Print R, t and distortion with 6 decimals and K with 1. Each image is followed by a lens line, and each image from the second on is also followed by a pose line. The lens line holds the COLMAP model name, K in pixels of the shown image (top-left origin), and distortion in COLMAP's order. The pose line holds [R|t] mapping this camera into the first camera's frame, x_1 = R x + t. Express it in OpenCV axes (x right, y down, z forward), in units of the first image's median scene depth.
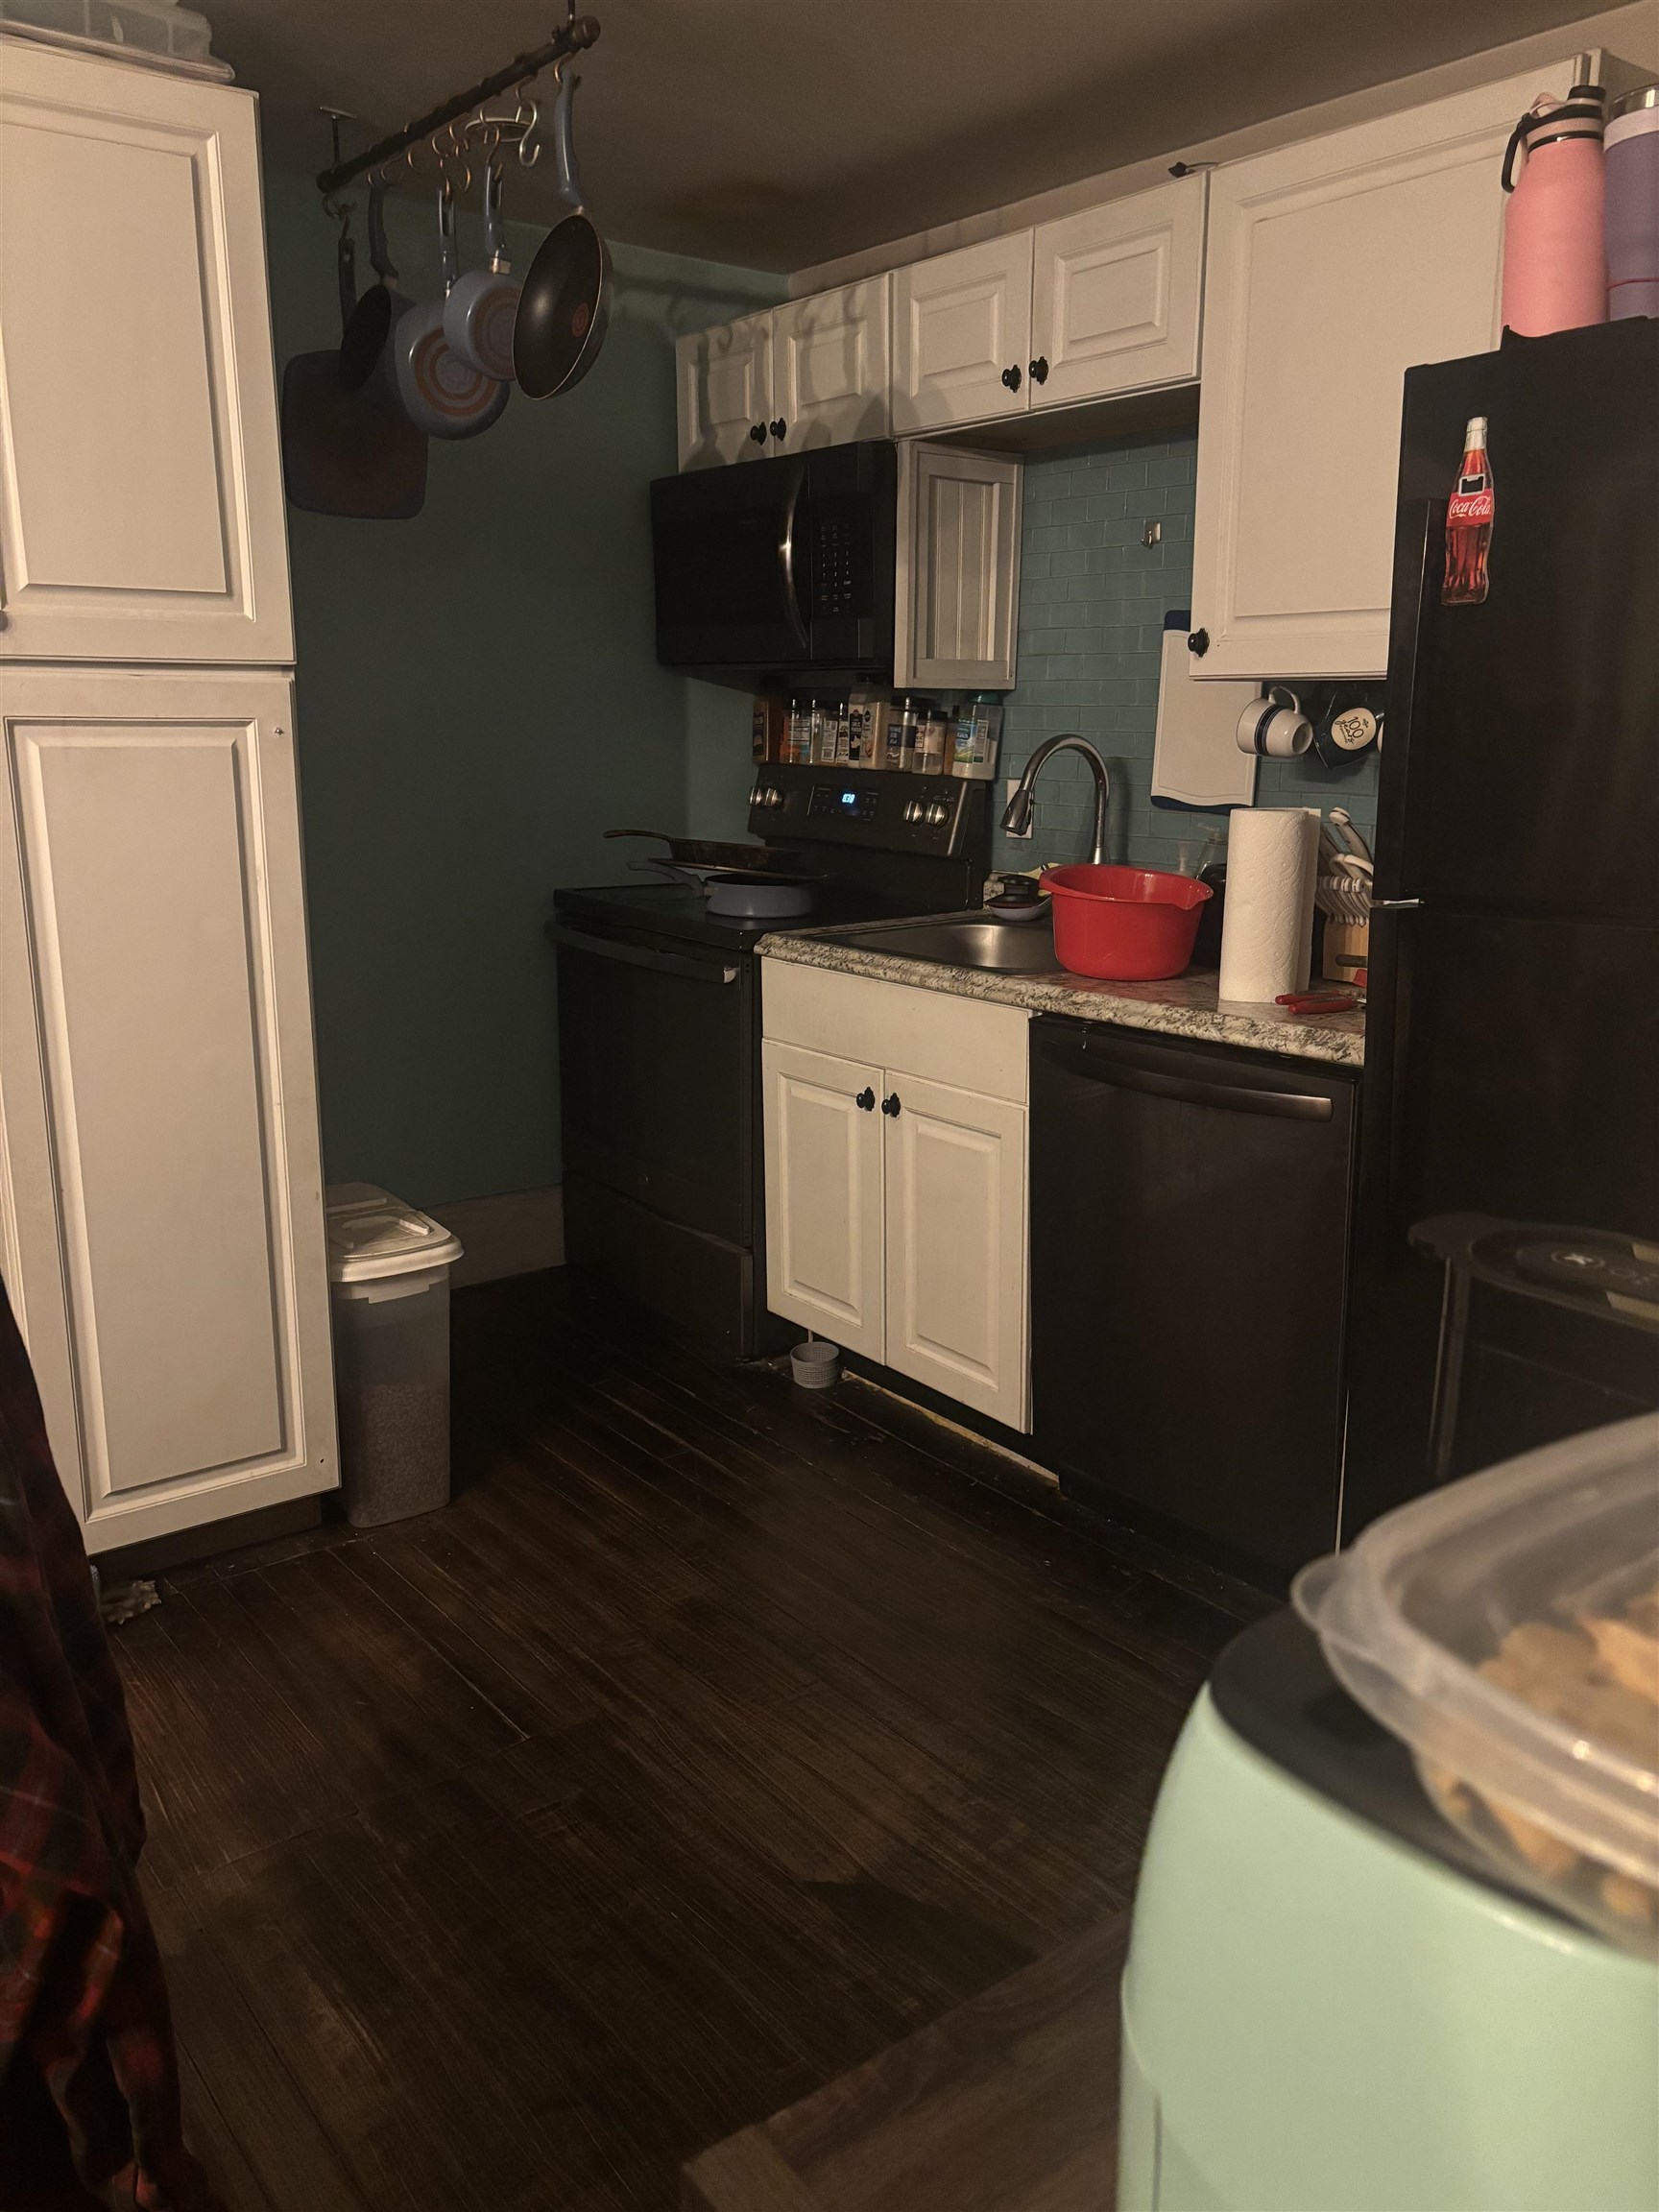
lens RADIAL K [[1712.3, 0, 766.7], [0, 1712.3, 1112.3], [0, 0, 1]] dist [0.011095, 0.000833]
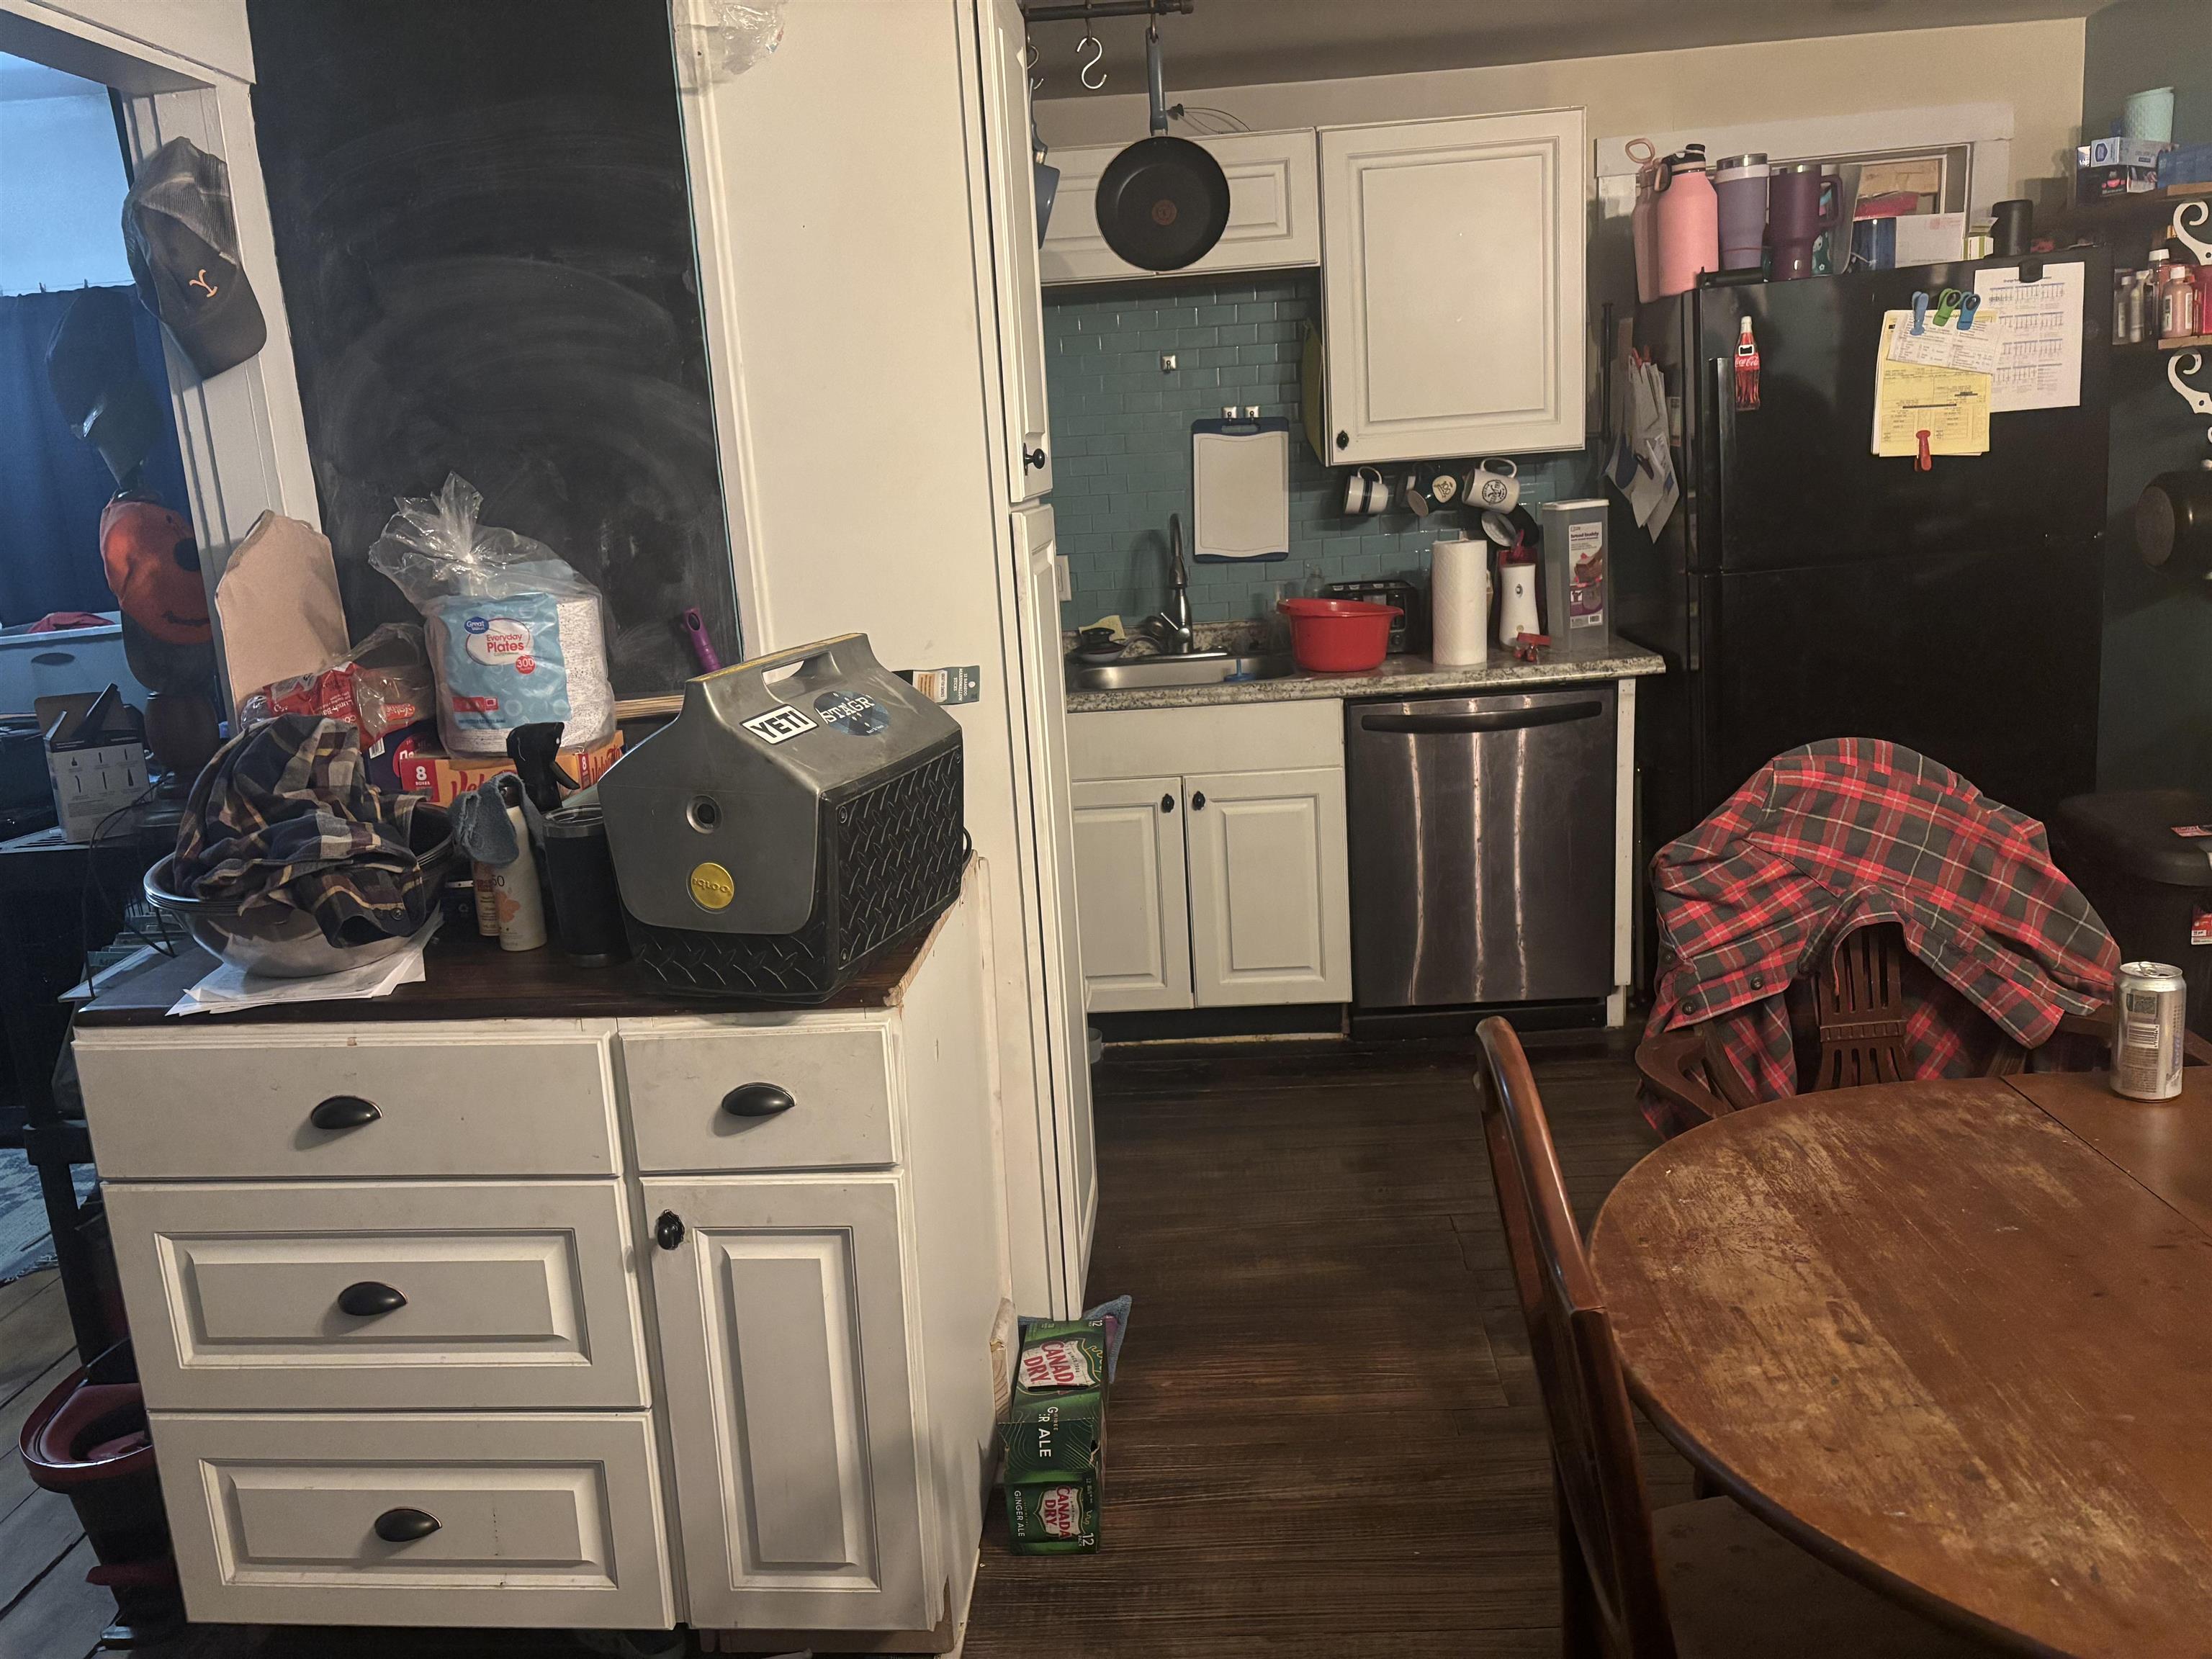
lens RADIAL K [[1712.3, 0, 1106.0], [0, 1712.3, 829.5], [0, 0, 1]] dist [0.011095, 0.000833]
pose [[0.630804, -0.215452, 0.745430, -1.043648], [0.247103, 0.966441, 0.070225, -0.101103], [-0.735545, 0.139900, 0.662874, 0.207349]]
